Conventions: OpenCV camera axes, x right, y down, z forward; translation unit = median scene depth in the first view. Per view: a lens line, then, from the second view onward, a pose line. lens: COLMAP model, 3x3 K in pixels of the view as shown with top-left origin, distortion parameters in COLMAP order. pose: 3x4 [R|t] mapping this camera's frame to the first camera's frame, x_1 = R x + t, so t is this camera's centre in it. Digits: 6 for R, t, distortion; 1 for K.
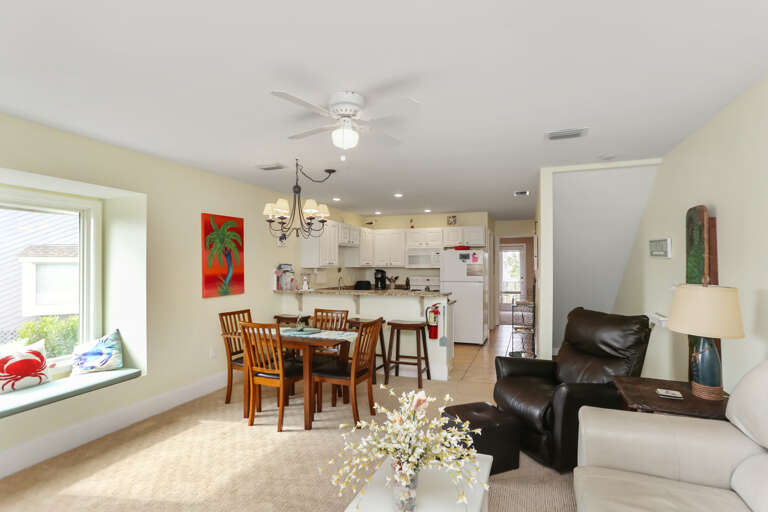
lens RADIAL K [[389.6, 0, 384.0], [0, 389.6, 256.0], [0, 0, 1]] dist [-0.001651, -0.000108]
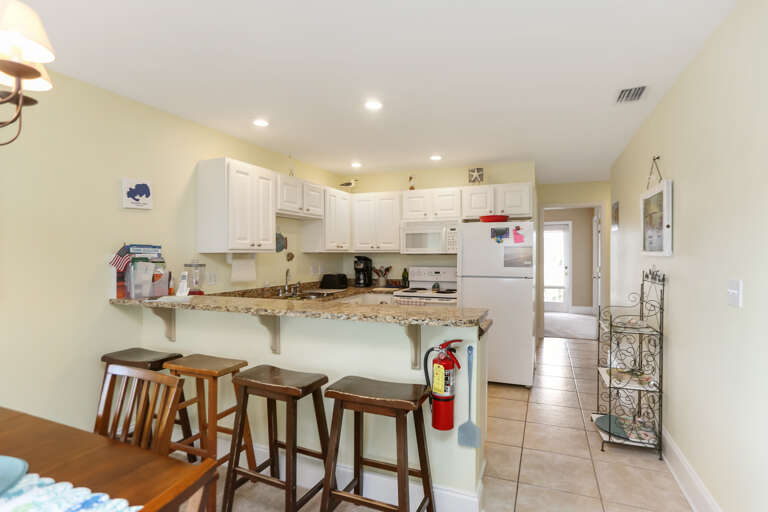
lens RADIAL K [[389.6, 0, 384.0], [0, 389.6, 256.0], [0, 0, 1]] dist [-0.001651, -0.000108]
pose [[0.999374, -0.002299, -0.035303, 0.054143], [0.003443, 0.999470, 0.032370, 0.015421], [0.035210, -0.032471, 0.998852, 0.406148]]
